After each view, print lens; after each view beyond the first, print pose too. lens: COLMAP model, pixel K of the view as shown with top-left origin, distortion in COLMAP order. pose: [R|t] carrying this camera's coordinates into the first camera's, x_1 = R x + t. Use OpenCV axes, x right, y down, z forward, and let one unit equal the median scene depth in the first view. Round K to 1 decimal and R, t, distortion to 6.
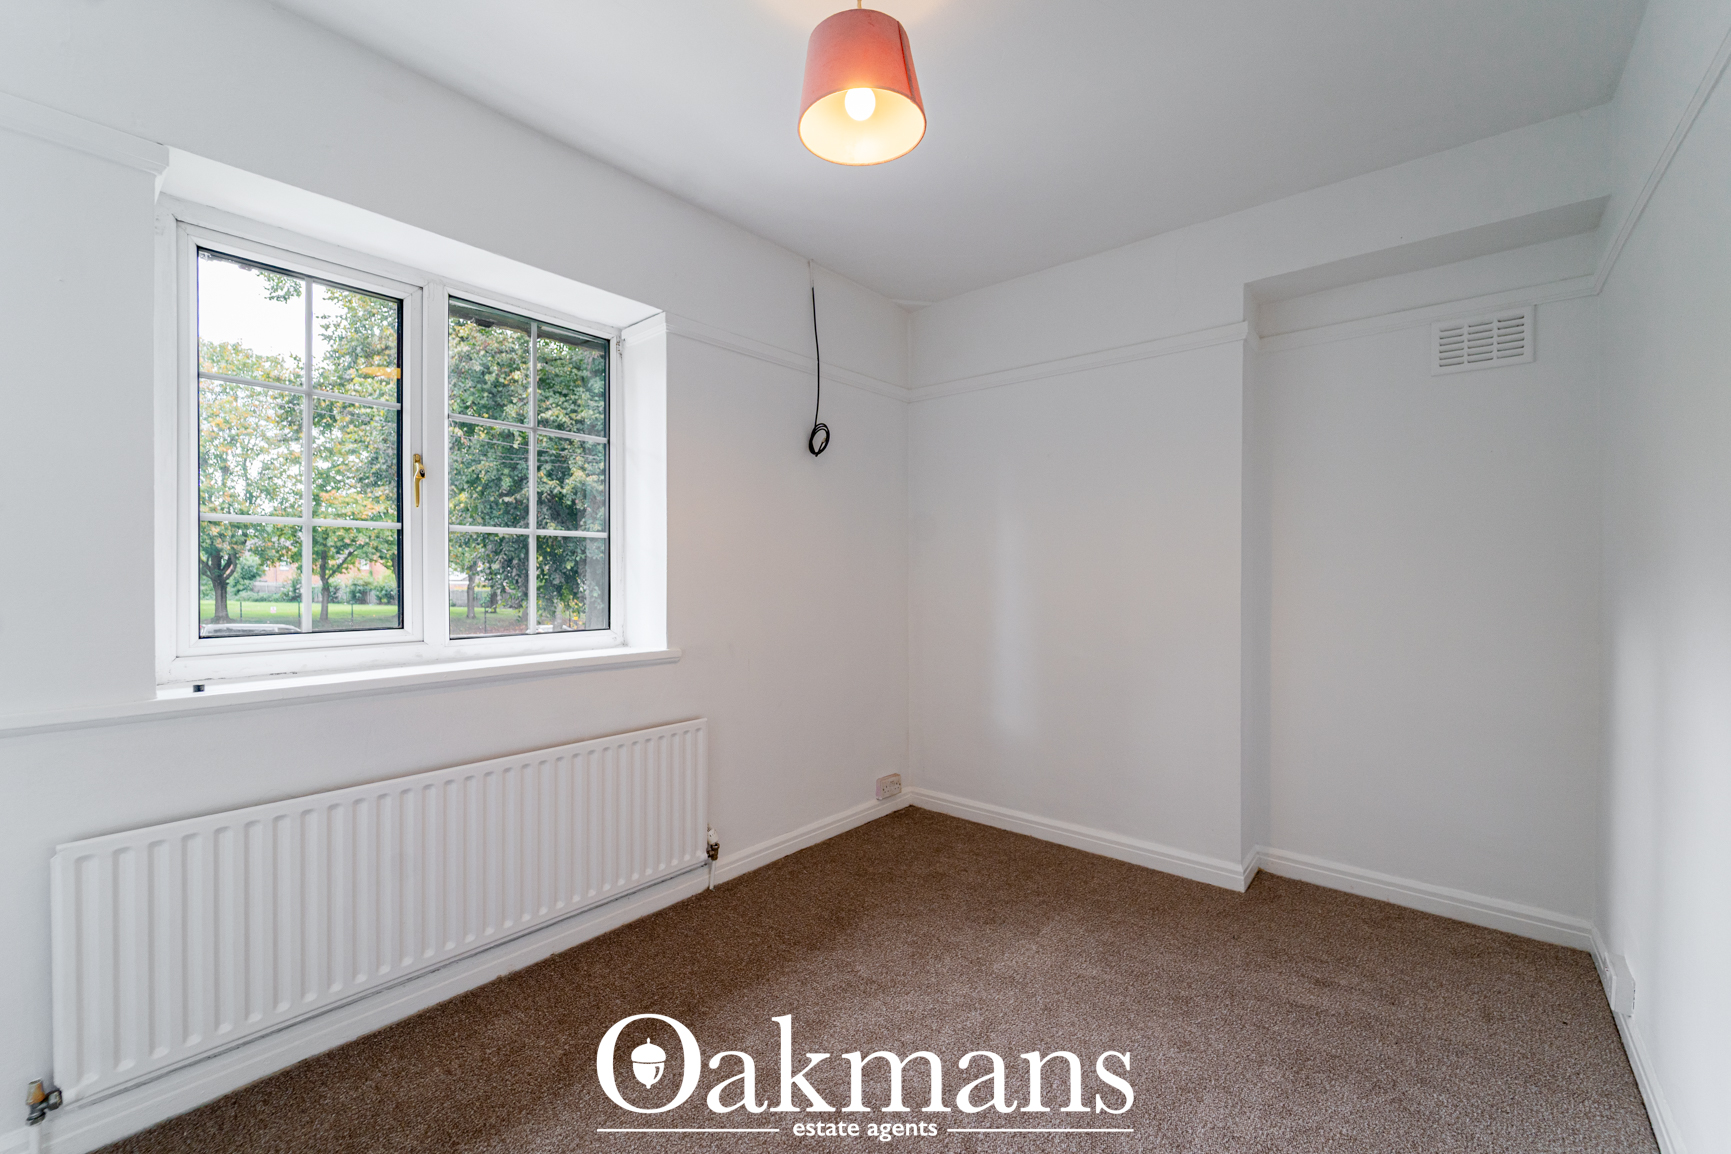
lens RADIAL K [[704.9, 0, 868.0], [0, 704.9, 563.1], [0, 0, 1]] dist [-0.002427, -0.000847]
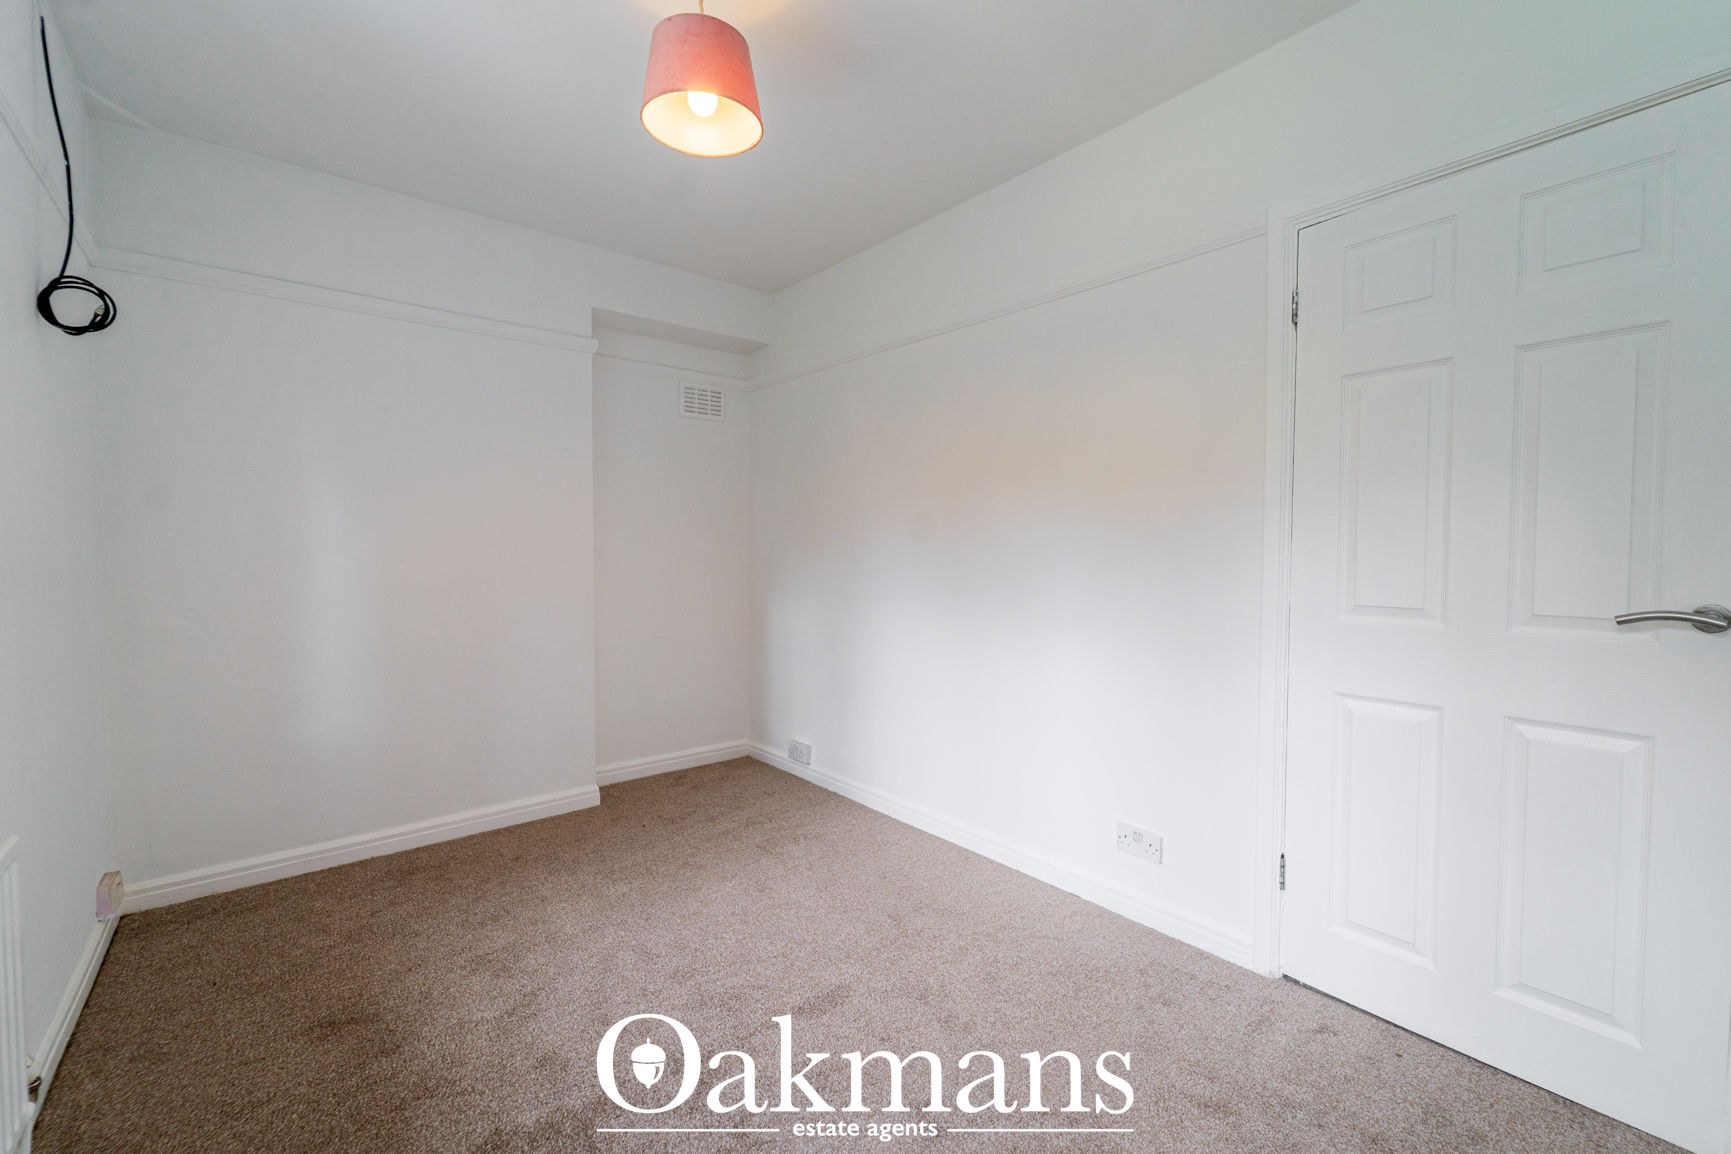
lens RADIAL K [[704.9, 0, 857.9], [0, 704.9, 569.6], [0, 0, 1]] dist [-0.002427, -0.000847]
pose [[0.181133, -0.026070, 0.983113, -0.660486], [-0.003959, 0.999621, 0.027237, 0.021154], [-0.983451, -0.008825, 0.180961, 0.371740]]
